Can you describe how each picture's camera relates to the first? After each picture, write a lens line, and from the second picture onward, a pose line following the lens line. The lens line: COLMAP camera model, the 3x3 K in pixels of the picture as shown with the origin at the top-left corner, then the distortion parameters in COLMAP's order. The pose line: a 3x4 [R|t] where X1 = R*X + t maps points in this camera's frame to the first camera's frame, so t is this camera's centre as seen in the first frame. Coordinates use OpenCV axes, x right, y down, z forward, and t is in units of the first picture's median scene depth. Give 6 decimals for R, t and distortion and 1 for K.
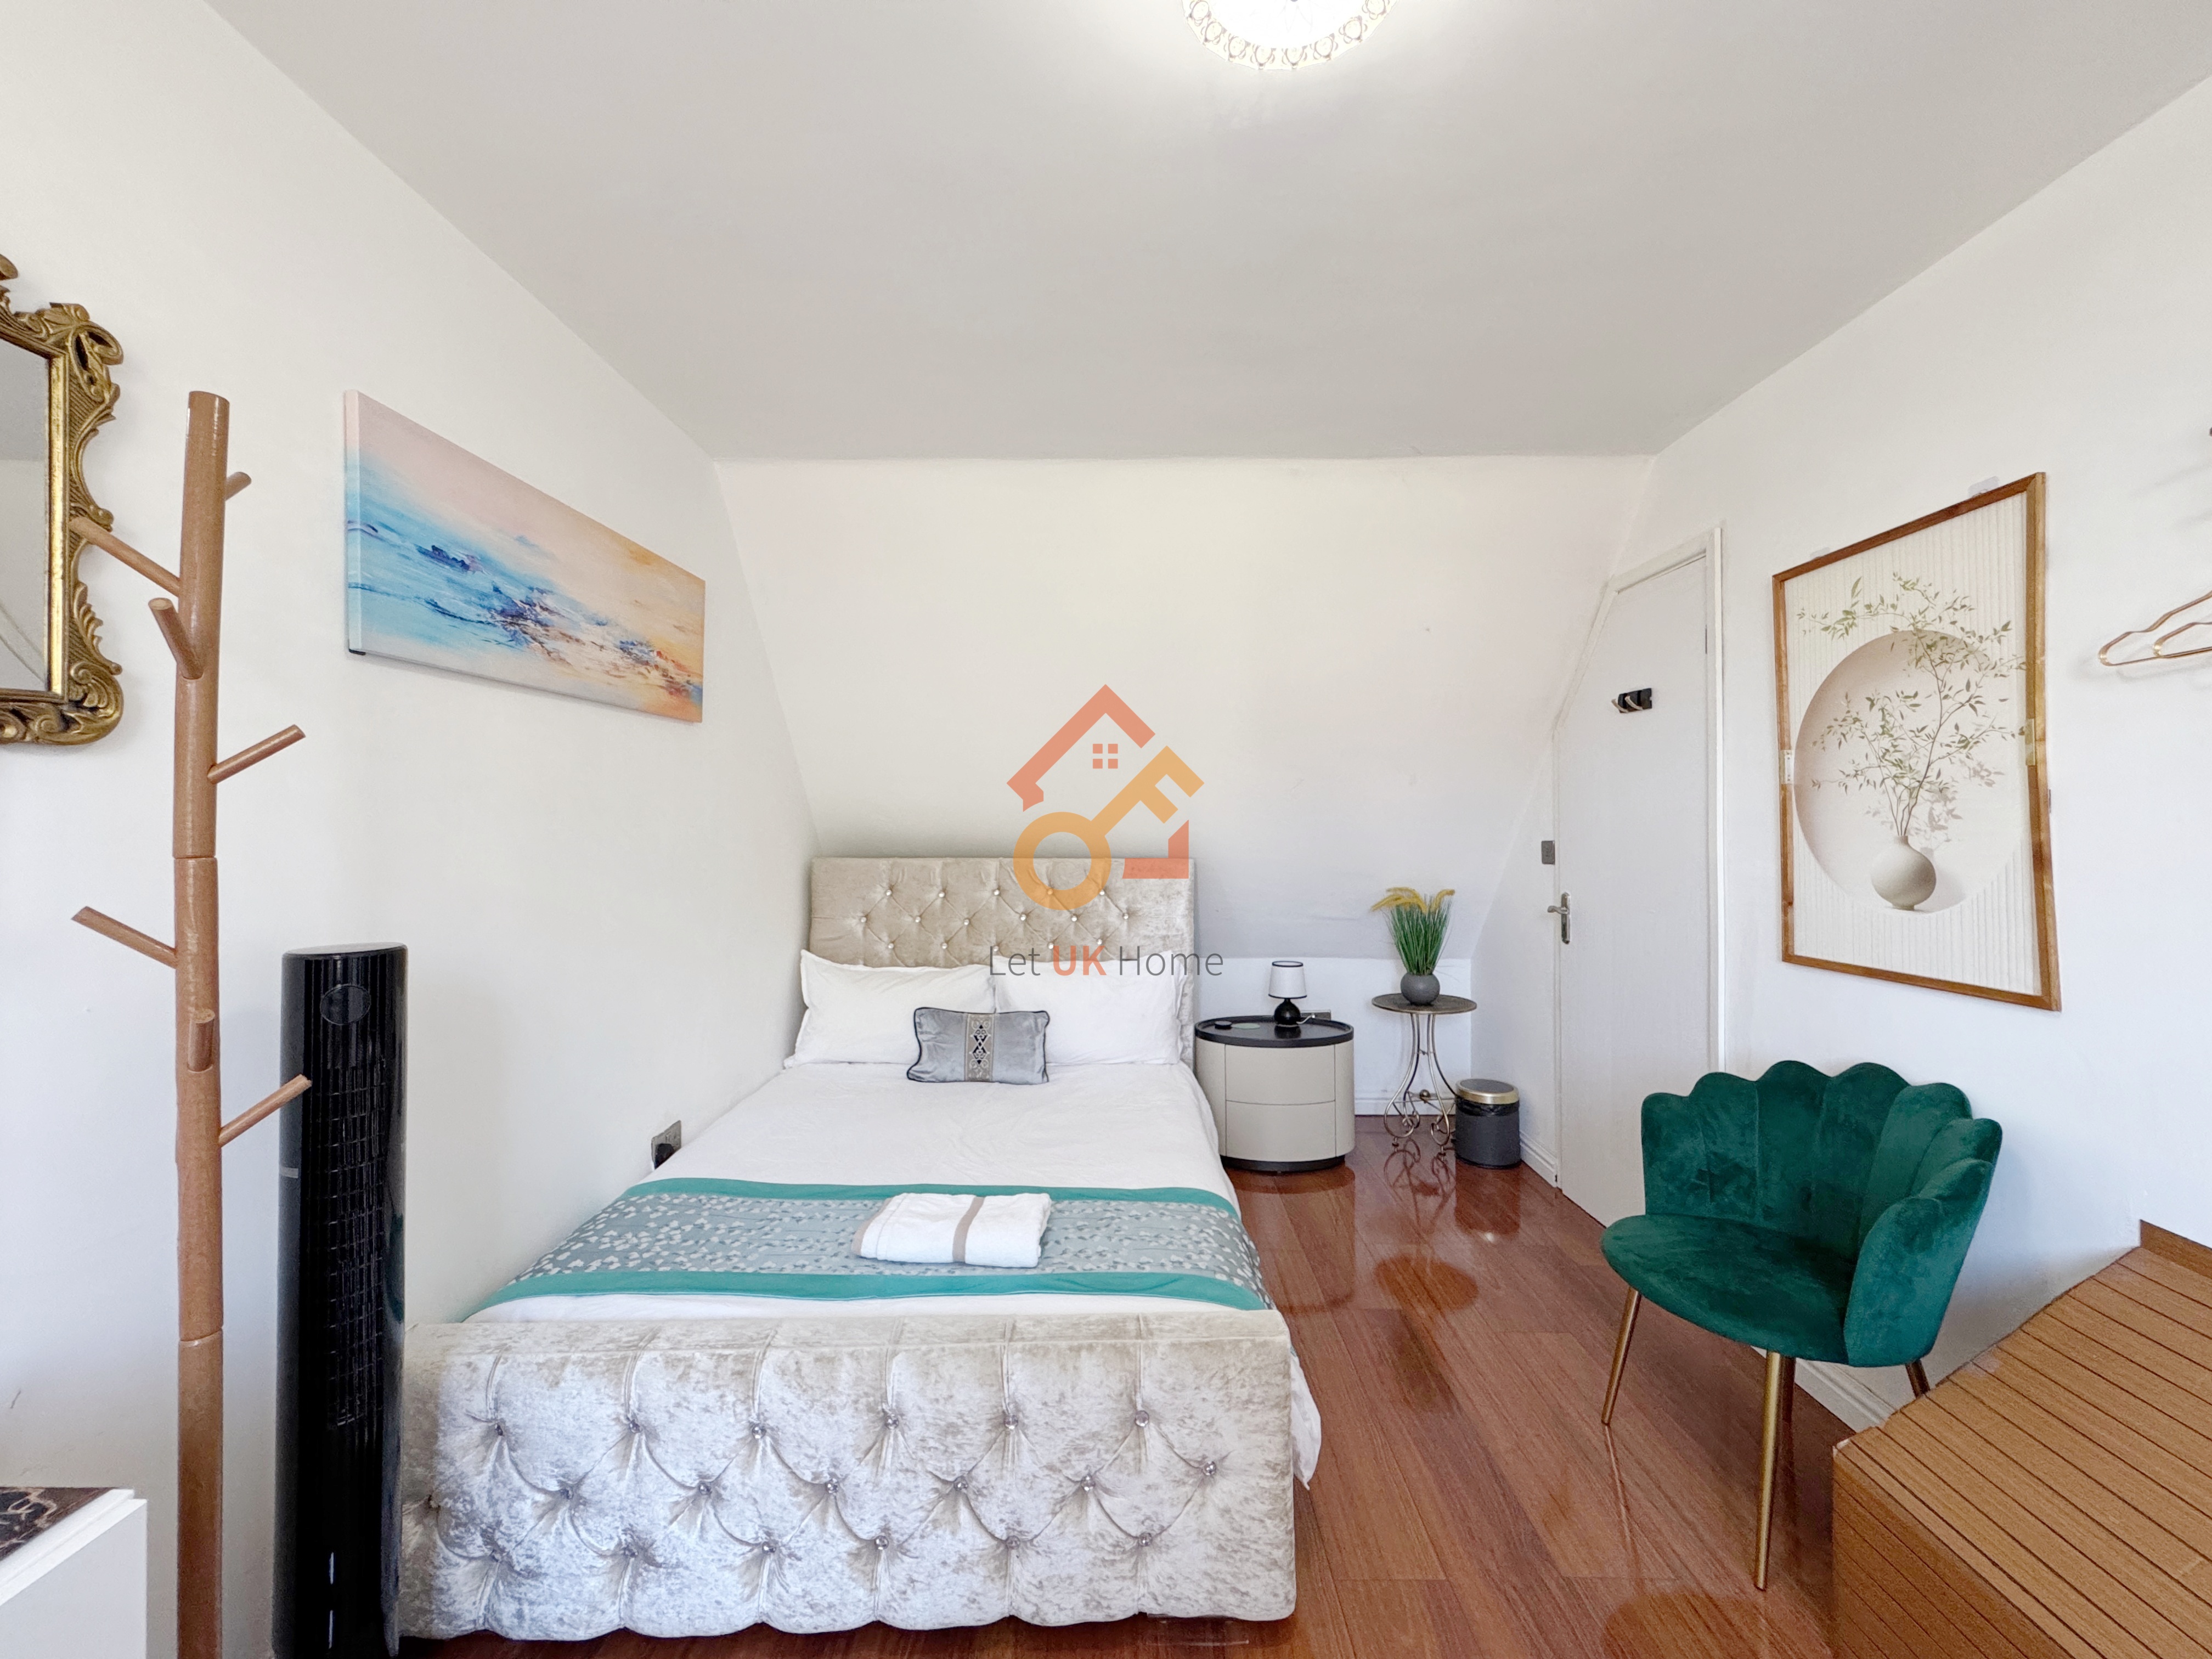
lens RADIAL K [[897.6, 0, 1106.3], [0, 897.6, 812.5], [0, 0, 1]] dist [-0.004140, 0.000619]
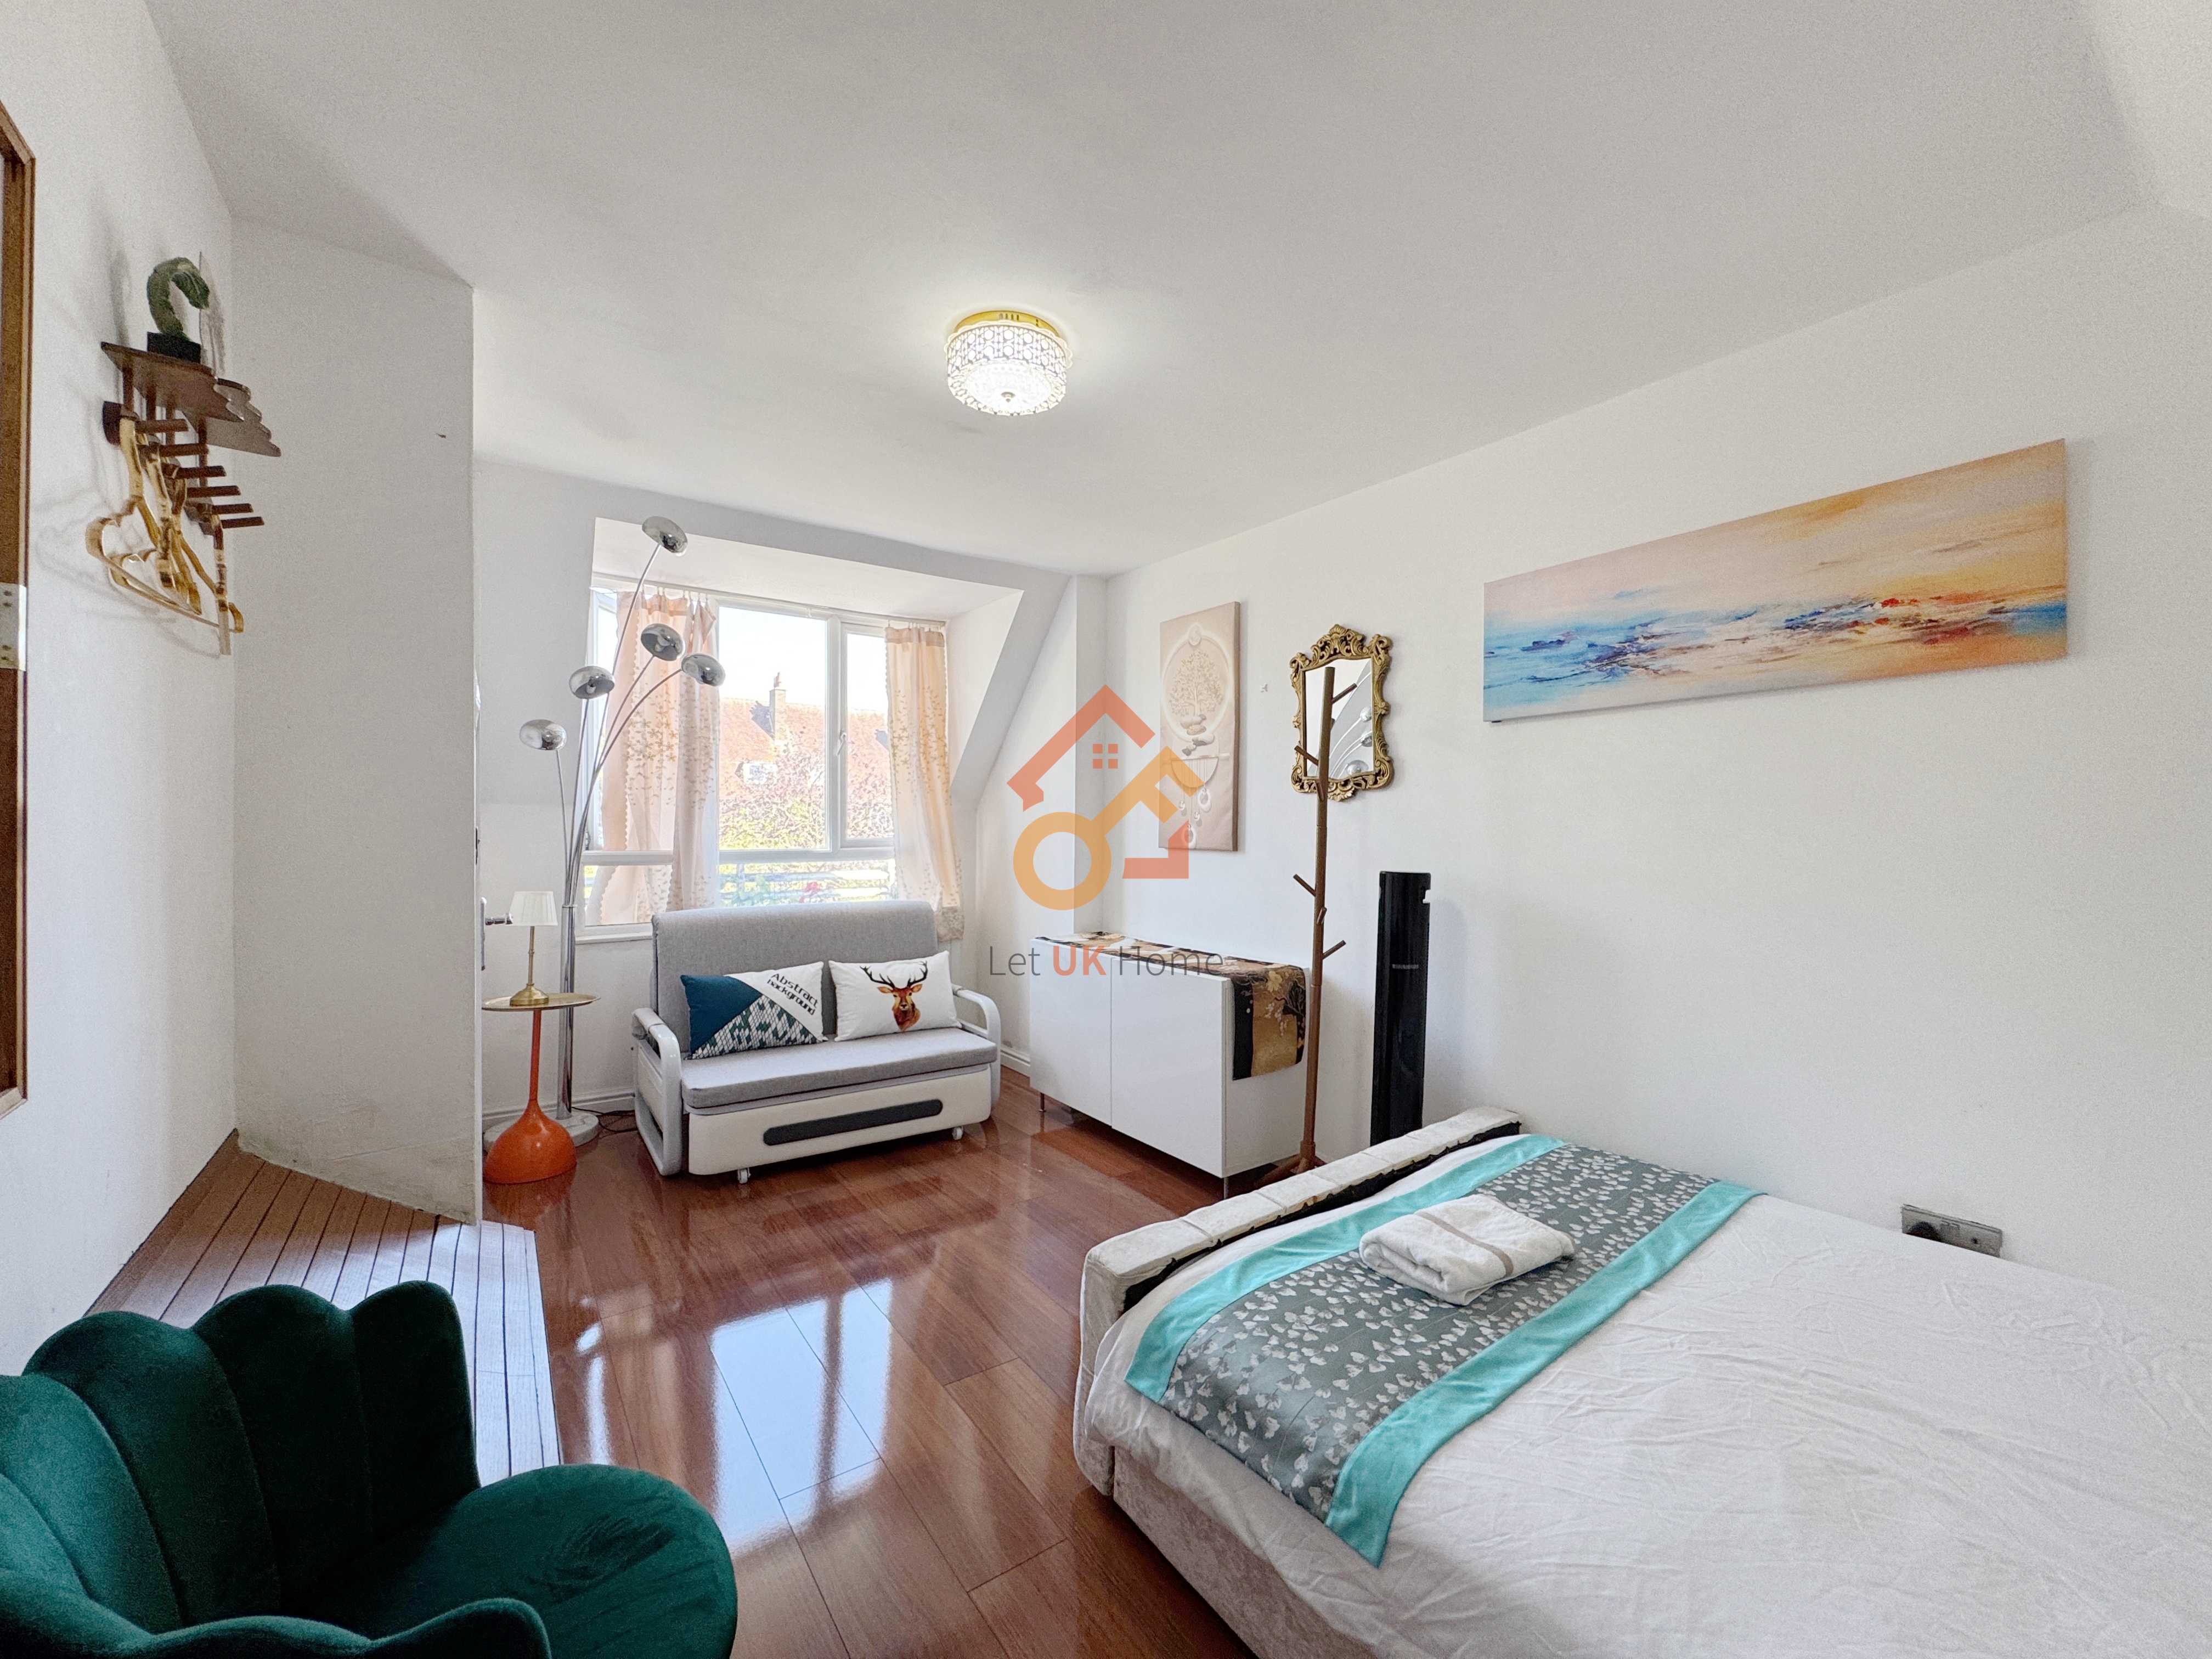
lens RADIAL K [[897.6, 0, 1106.3], [0, 897.6, 812.5], [0, 0, 1]] dist [-0.004140, 0.000619]
pose [[-0.807059, -0.001371, -0.590470, 0.708974], [0.010517, 0.999805, -0.016696, 0.023577], [0.590378, -0.019685, -0.806887, 1.595059]]
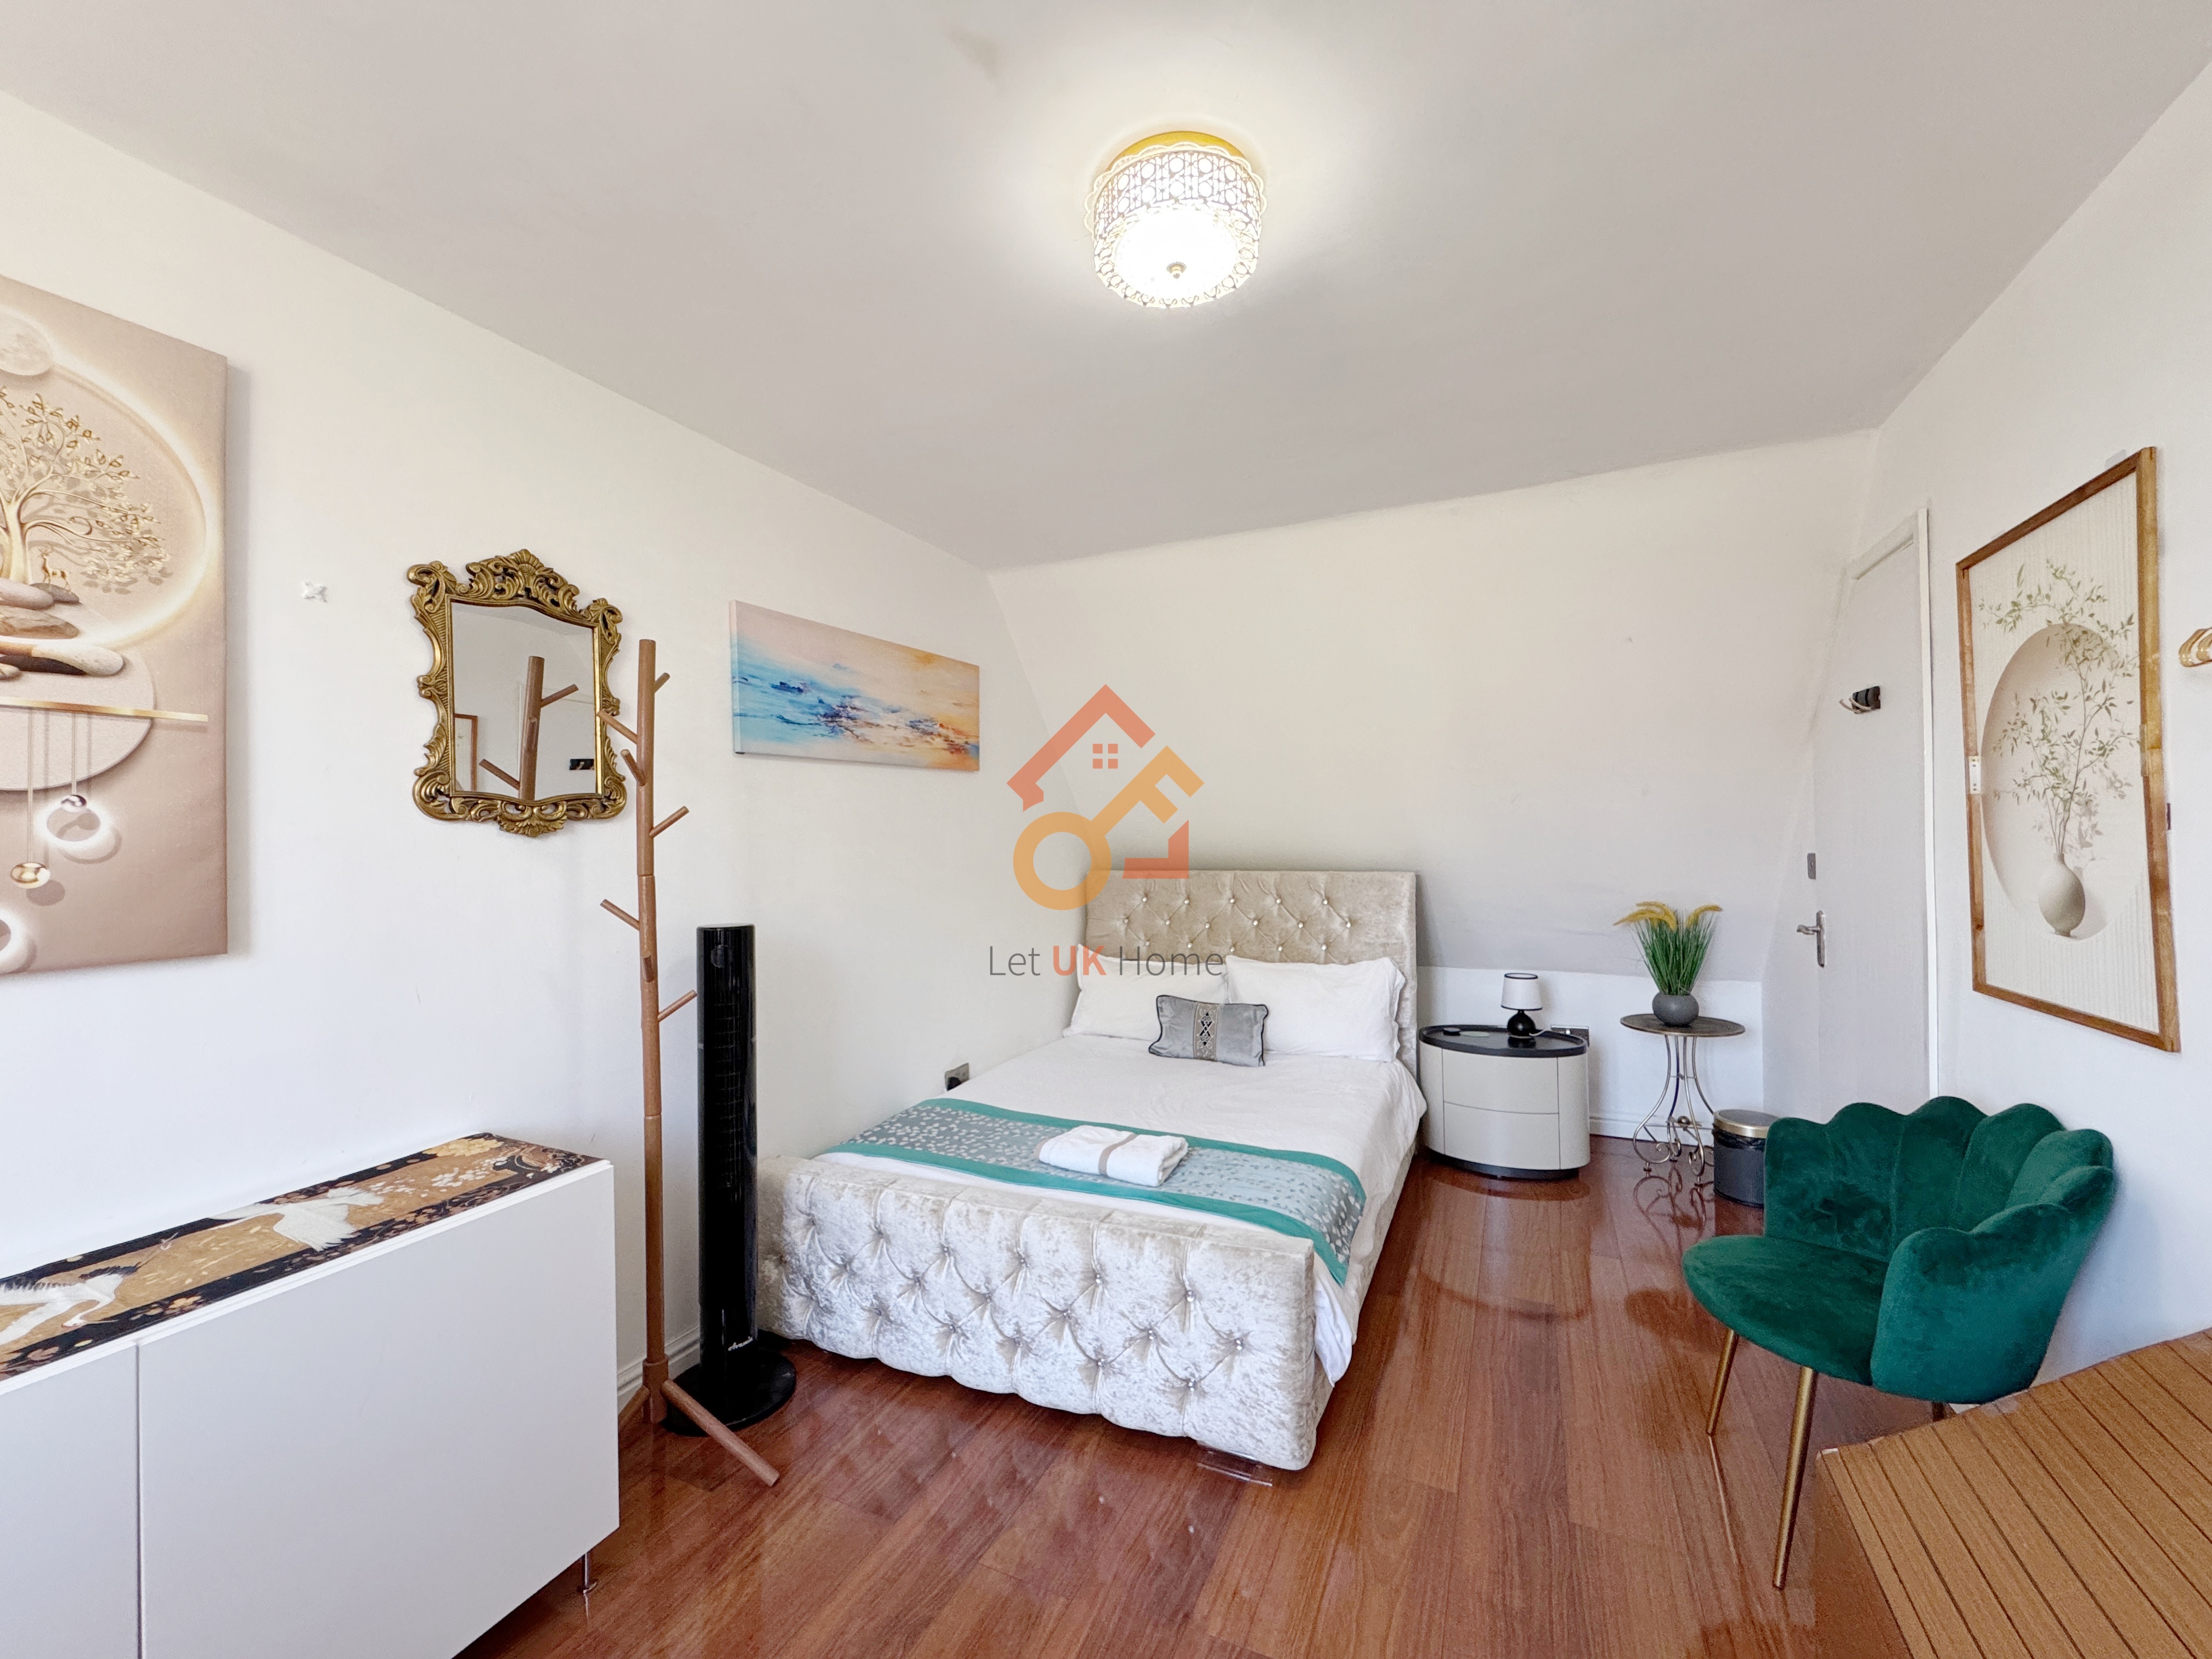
lens RADIAL K [[886.3, 0, 1106.0], [0, 886.3, 829.5], [0, 0, 1]] dist [-0.005935, 0.000499]
pose [[0.911081, -0.016552, -0.411896, 0.388355], [0.020495, 0.999777, 0.005156, -0.022025], [0.411719, -0.013139, 0.911216, -0.197832]]
